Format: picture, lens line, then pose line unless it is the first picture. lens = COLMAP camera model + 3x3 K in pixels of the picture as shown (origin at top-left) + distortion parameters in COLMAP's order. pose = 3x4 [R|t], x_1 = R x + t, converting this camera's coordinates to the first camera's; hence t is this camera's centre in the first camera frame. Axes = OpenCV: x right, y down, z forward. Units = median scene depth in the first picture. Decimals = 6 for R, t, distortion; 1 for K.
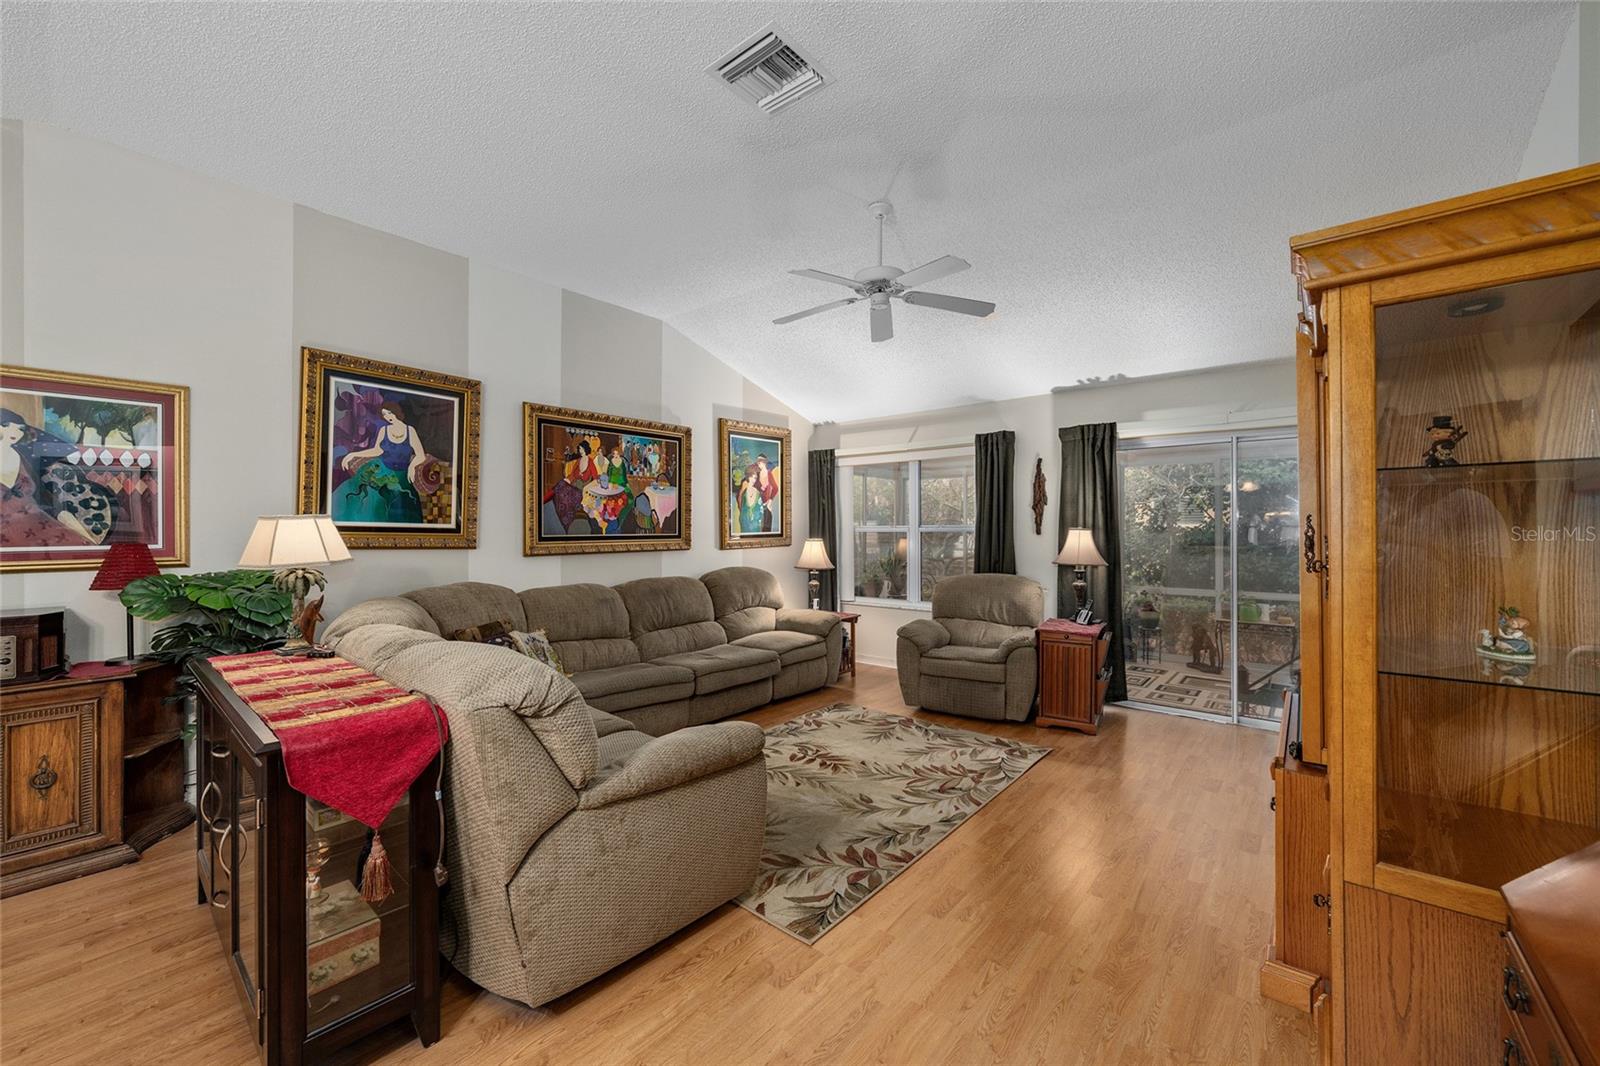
lens RADIAL K [[624.1, 0, 841.2], [0, 624.1, 551.2], [0, 0, 1]] dist [0.003342, -0.000450]
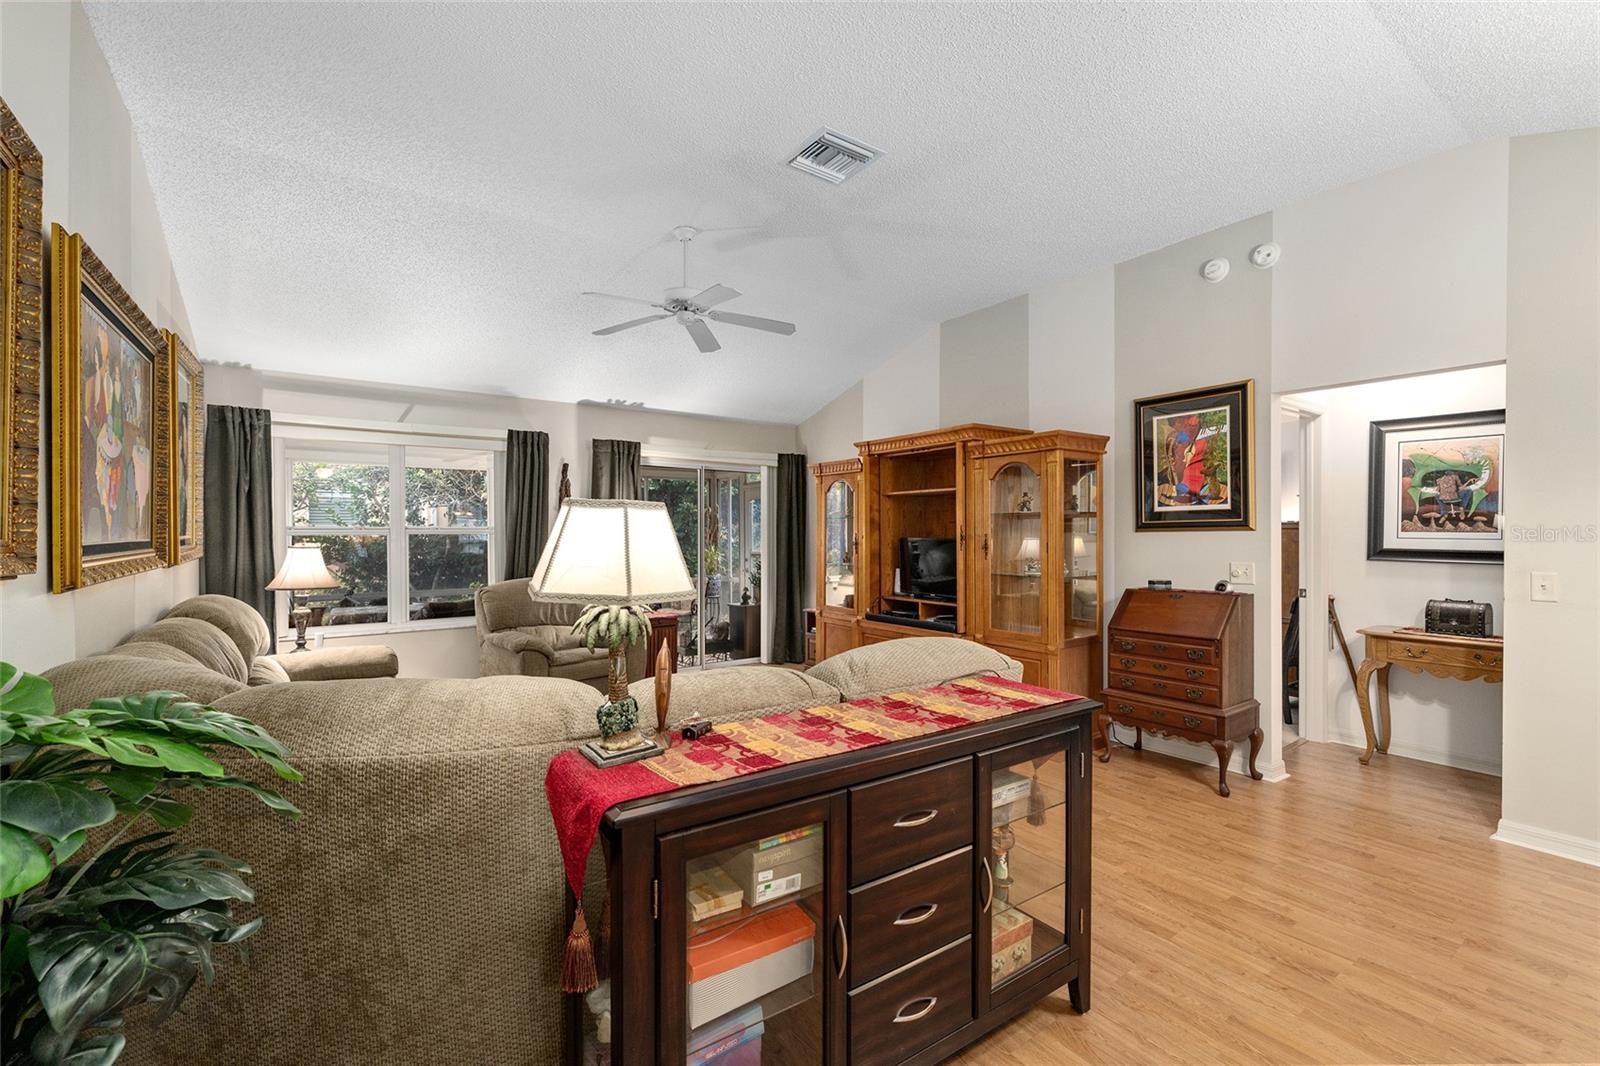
lens RADIAL K [[667.5, 0, 781.6], [0, 667.5, 543.4], [0, 0, 1]] dist [0.001877, 0.000255]
pose [[0.288743, -0.012841, 0.957321, -0.704153], [0.031359, 0.999500, 0.003949, -0.010784], [-0.956893, 0.028880, 0.289001, 0.374884]]
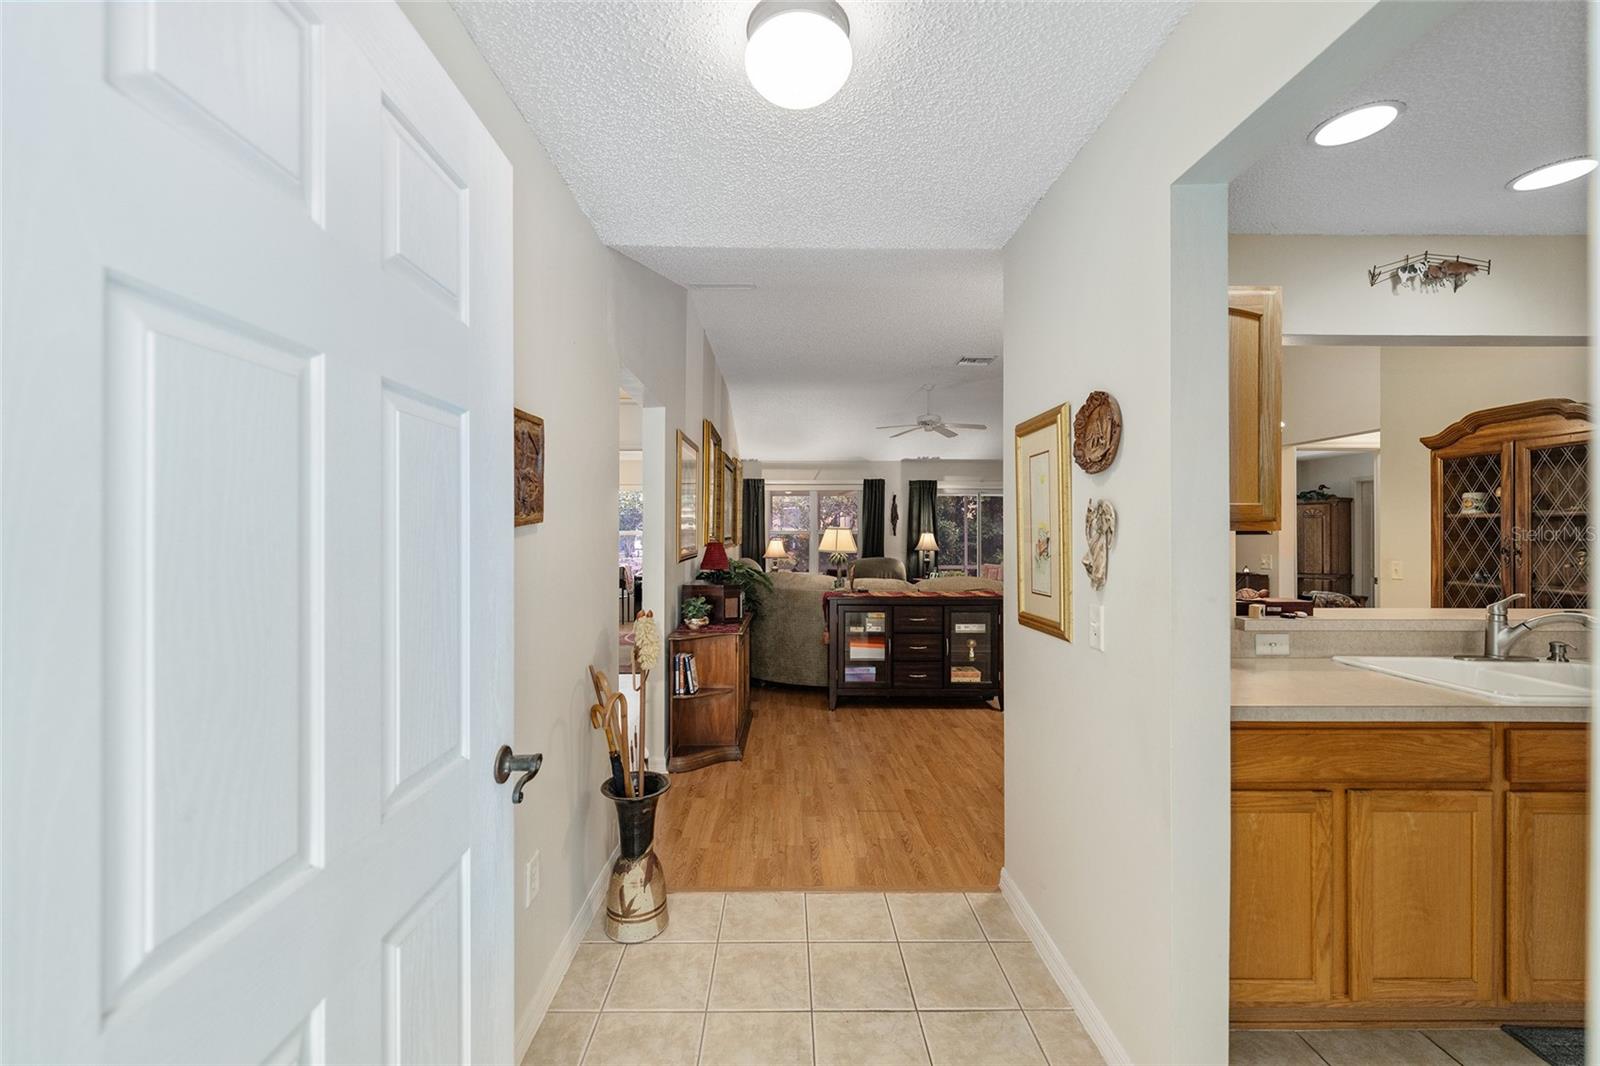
lens RADIAL K [[624.1, 0, 797.3], [0, 624.1, 534.5], [0, 0, 1]] dist [0.003342, -0.000450]
pose [[0.774171, -0.000041, 0.632976, -1.193187], [0.018131, 0.999591, -0.022111, 0.005166], [-0.632716, 0.028595, 0.773856, -0.276851]]
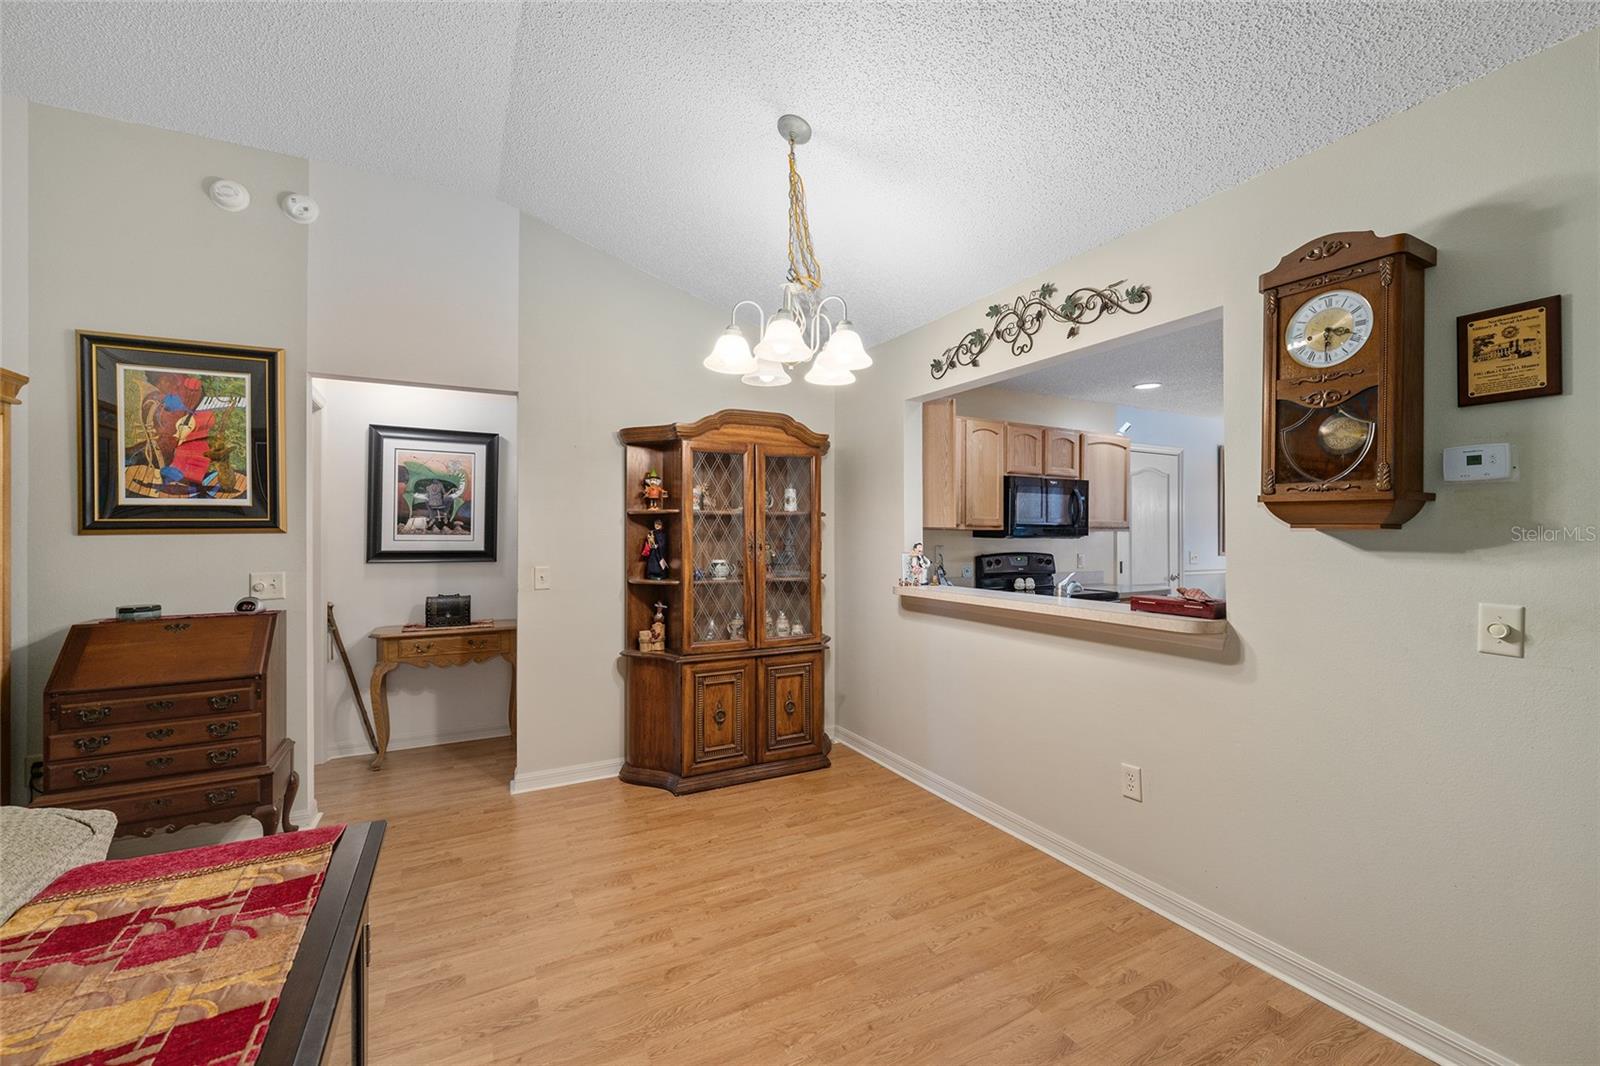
lens RADIAL K [[667.5, 0, 794.8], [0, 667.5, 525.5], [0, 0, 1]] dist [0.001877, 0.000255]
pose [[-0.917164, 0.008504, 0.398418, -0.499027], [0.016662, 0.999716, 0.017017, -0.015438], [-0.398160, 0.022245, -0.917046, 0.467873]]
